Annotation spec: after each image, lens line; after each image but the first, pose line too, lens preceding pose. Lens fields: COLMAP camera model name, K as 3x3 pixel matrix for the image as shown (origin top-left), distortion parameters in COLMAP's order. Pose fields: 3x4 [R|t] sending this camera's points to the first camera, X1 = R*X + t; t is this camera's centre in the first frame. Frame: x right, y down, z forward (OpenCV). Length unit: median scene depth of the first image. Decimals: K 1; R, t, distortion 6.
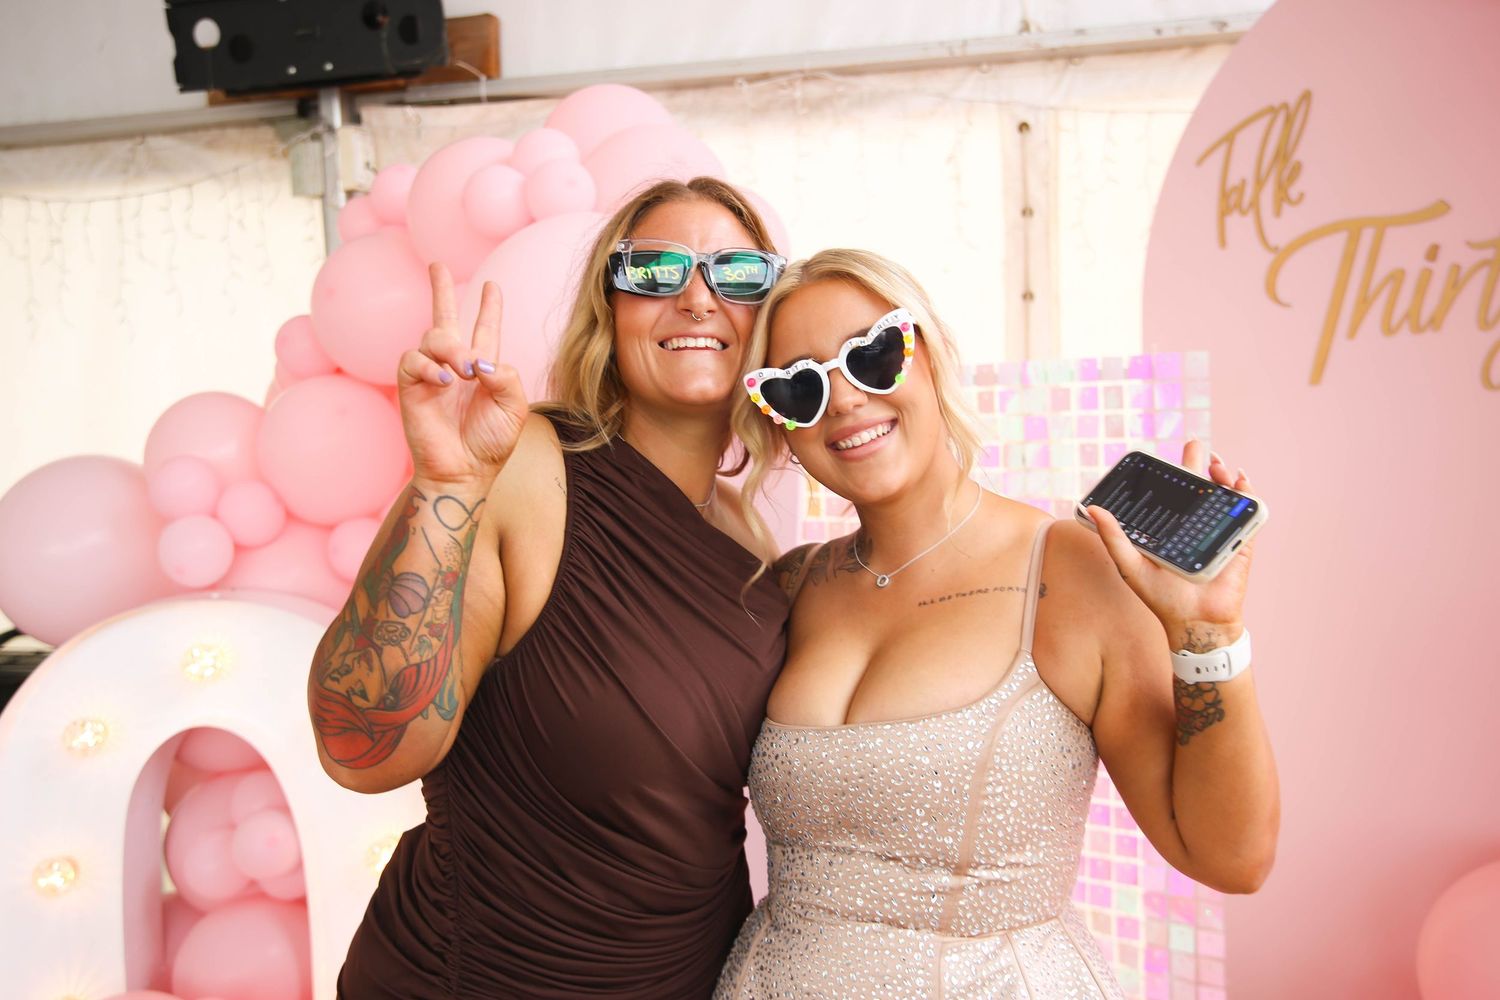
lens RADIAL K [[1395.8, 0, 755.9], [0, 1395.8, 498.9], [0, 0, 1]] dist [0.005599, 0.000000]
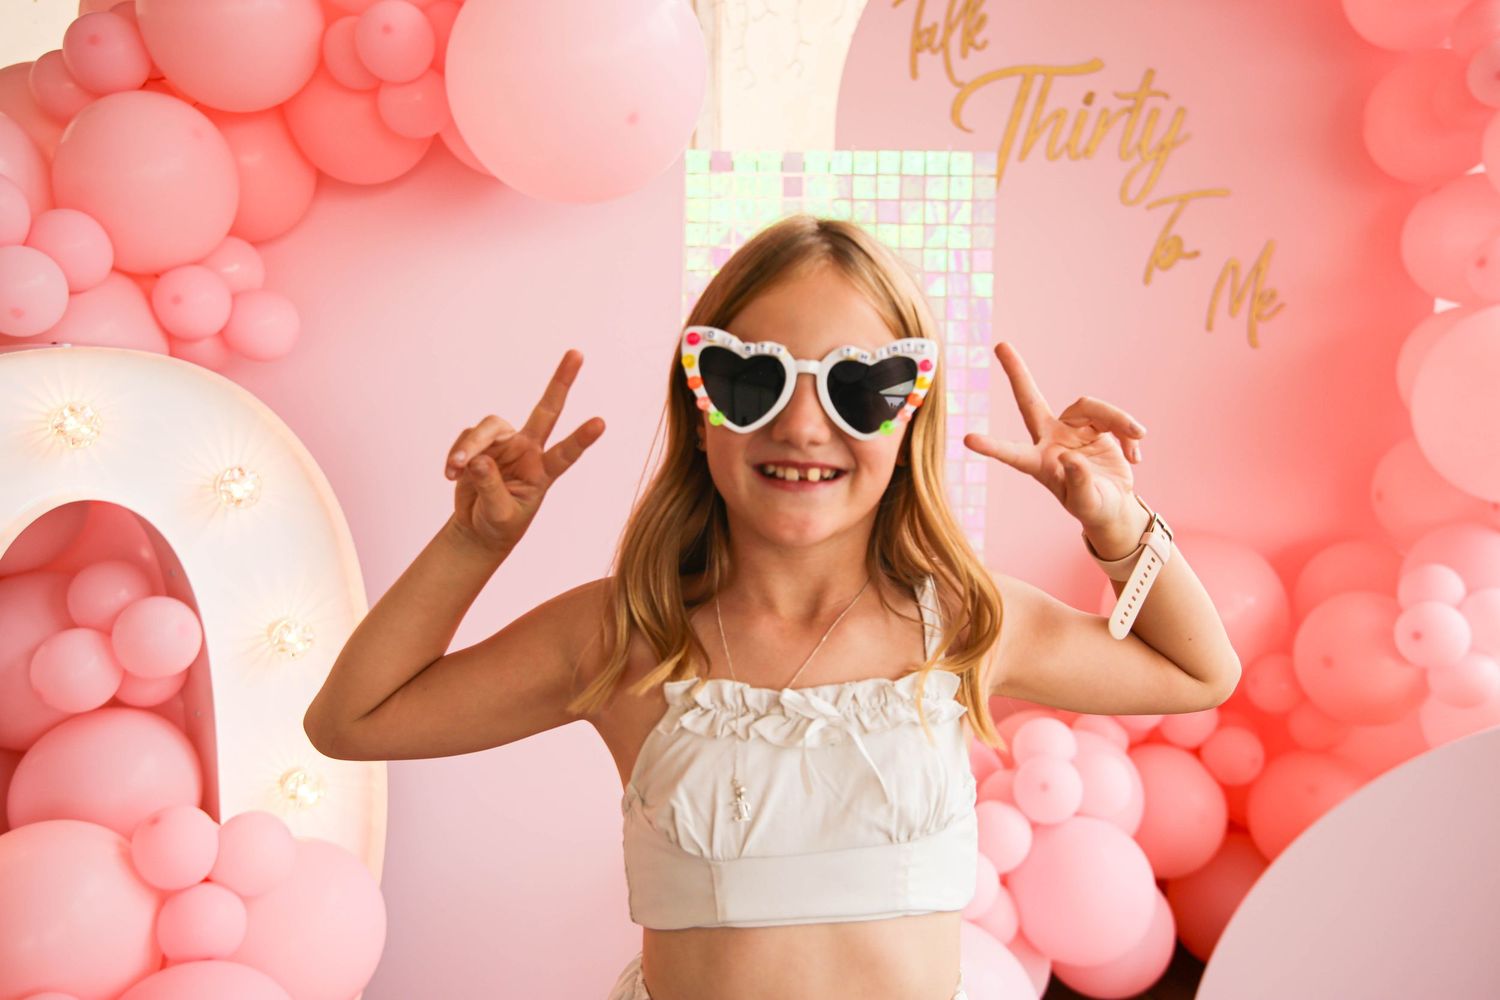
lens RADIAL K [[1383.0, 0, 754.4], [0, 1383.0, 503.1], [0, 0, 1]] dist [-0.001035, 0.000000]
pose [[0.809539, -0.045856, 0.585273, -0.502425], [0.000216, 0.996968, 0.077814, 0.093987], [-0.587066, -0.062867, 0.807094, 0.094929]]
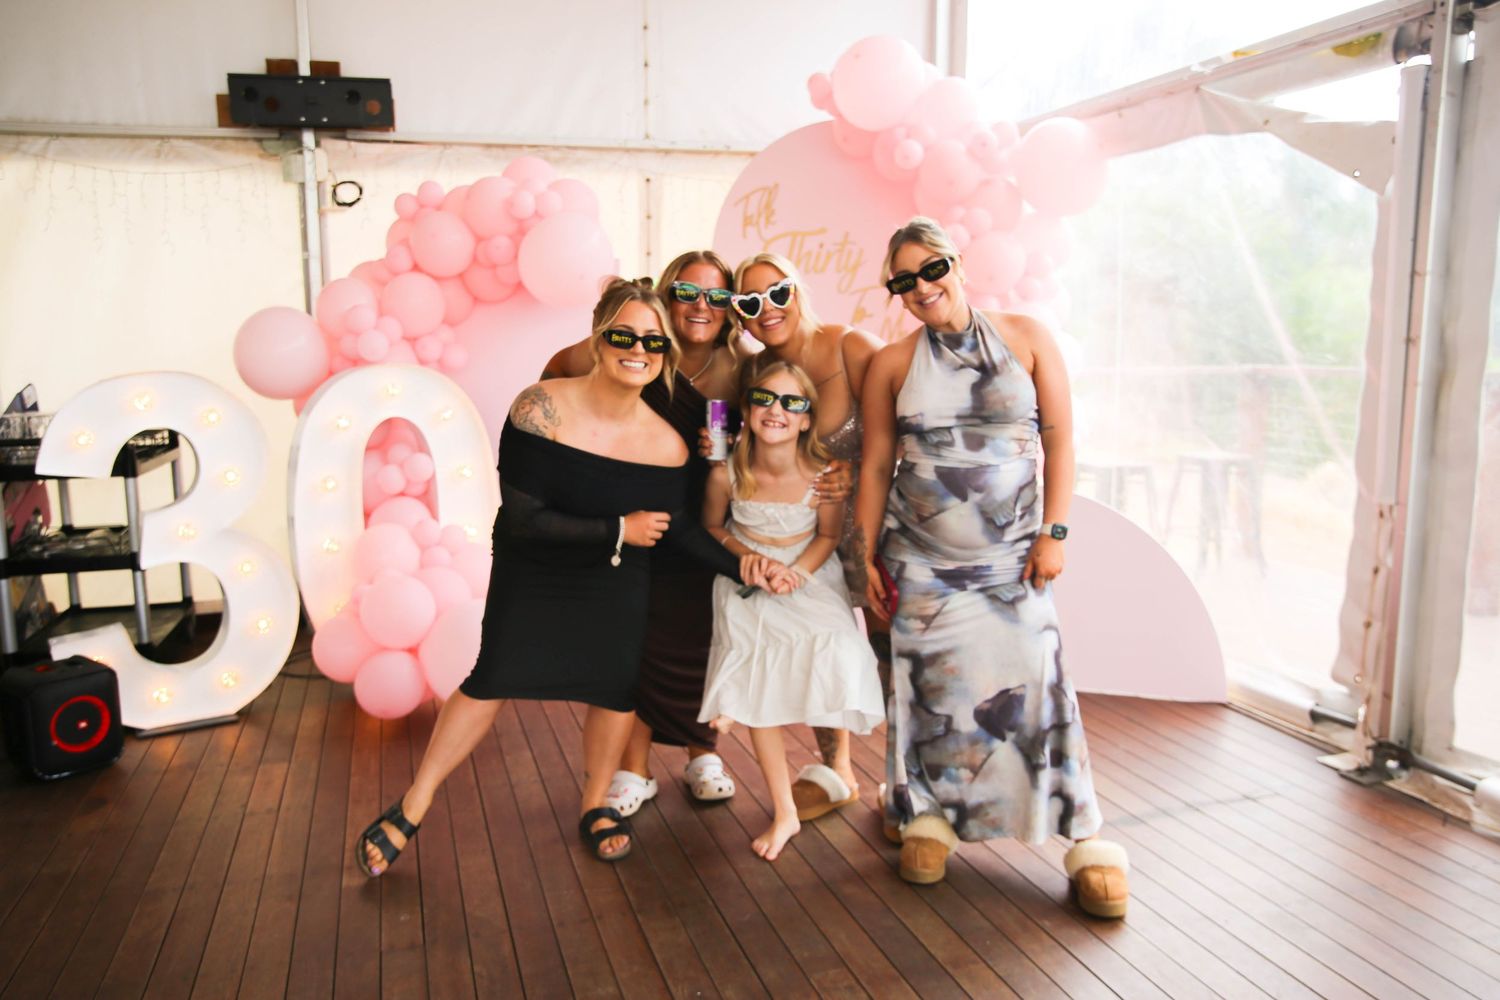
lens RADIAL K [[1194.5, 0, 745.5], [0, 1194.5, 497.6], [0, 0, 1]] dist [-0.054939, 0.050883]
pose [[0.863930, -0.045180, 0.501582, -0.817077], [0.023189, 0.998480, 0.049997, 0.194615], [-0.503078, -0.031563, 0.863664, -0.954499]]
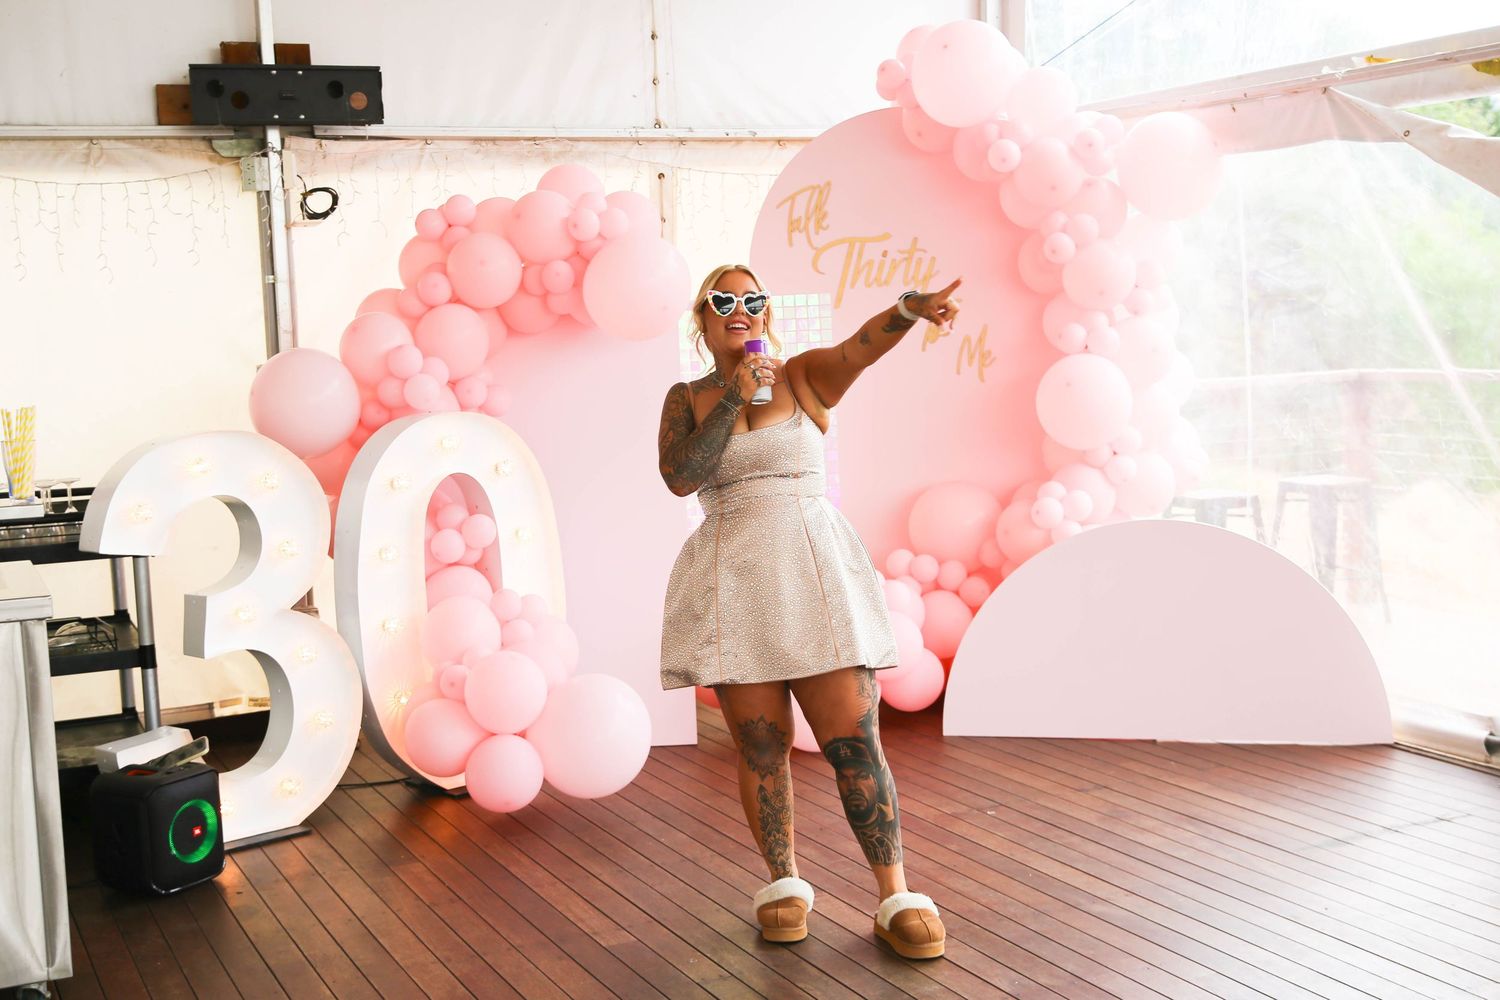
lens RADIAL K [[1898.6, 0, 748.2], [0, 1898.6, 506.7], [0, 0, 1]] dist [0.018105, 0.000000]
pose [[0.786936, -0.060957, 0.614017, -1.607565], [0.062220, 0.997875, 0.019323, 0.169553], [-0.613890, 0.022998, 0.789057, -1.331886]]
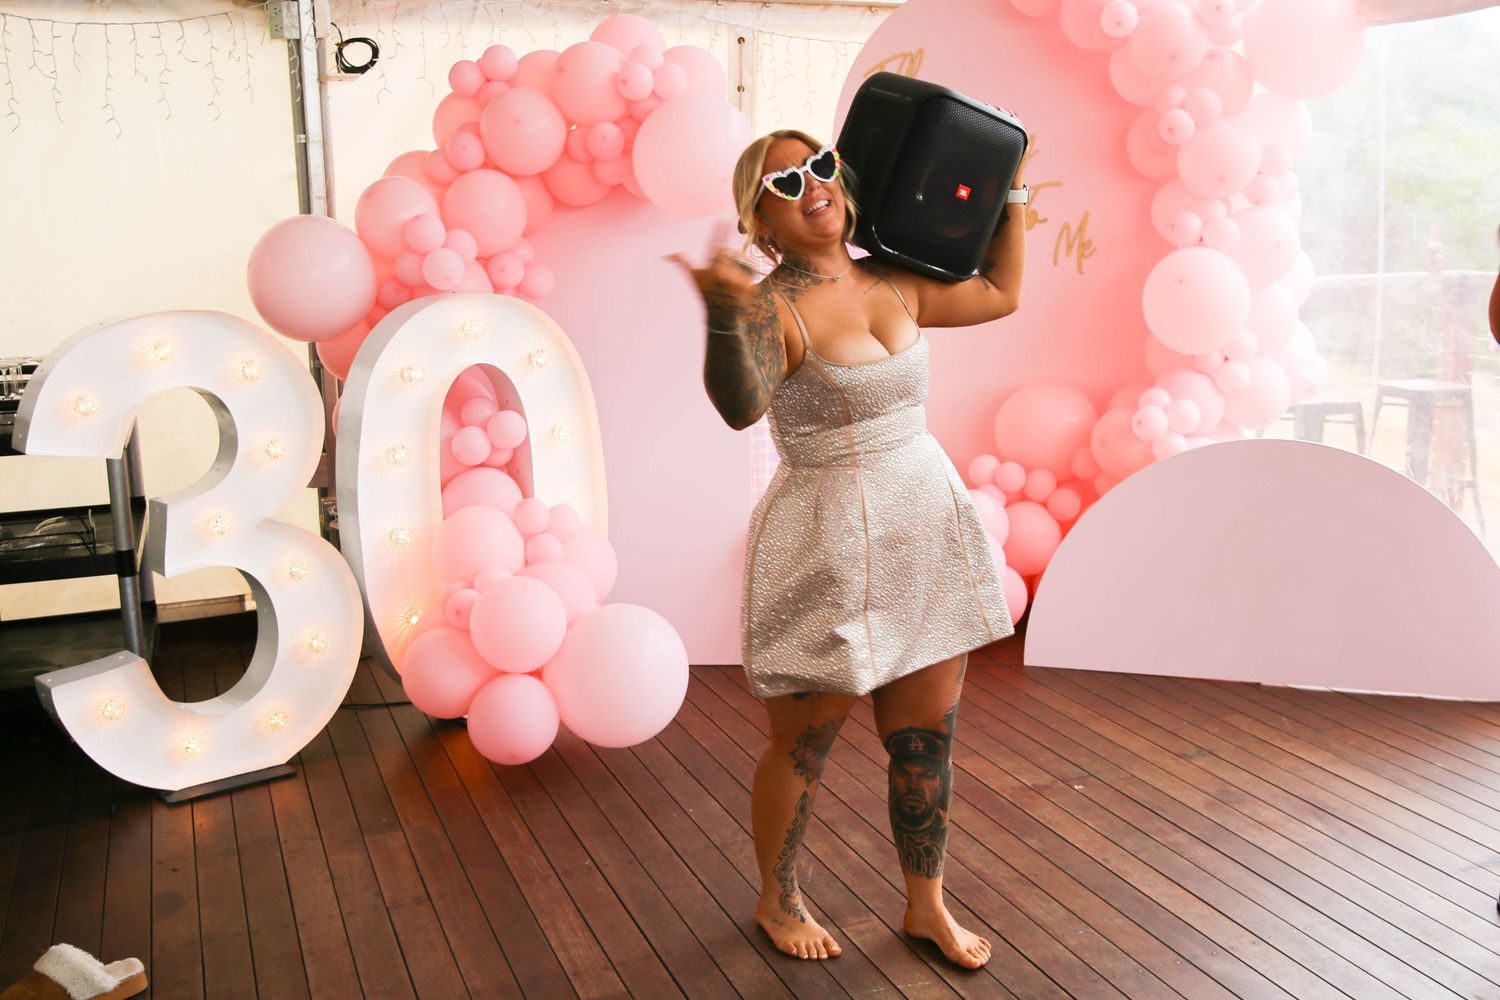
lens RADIAL K [[1539.1, 0, 826.5], [0, 1539.1, 479.8], [0, 0, 1]] dist [-0.010697, 0.000000]
pose [[0.802532, -0.082304, 0.590905, -1.104705], [0.031995, 0.994951, 0.095128, 0.126634], [-0.595751, -0.057437, 0.801113, -0.784233]]
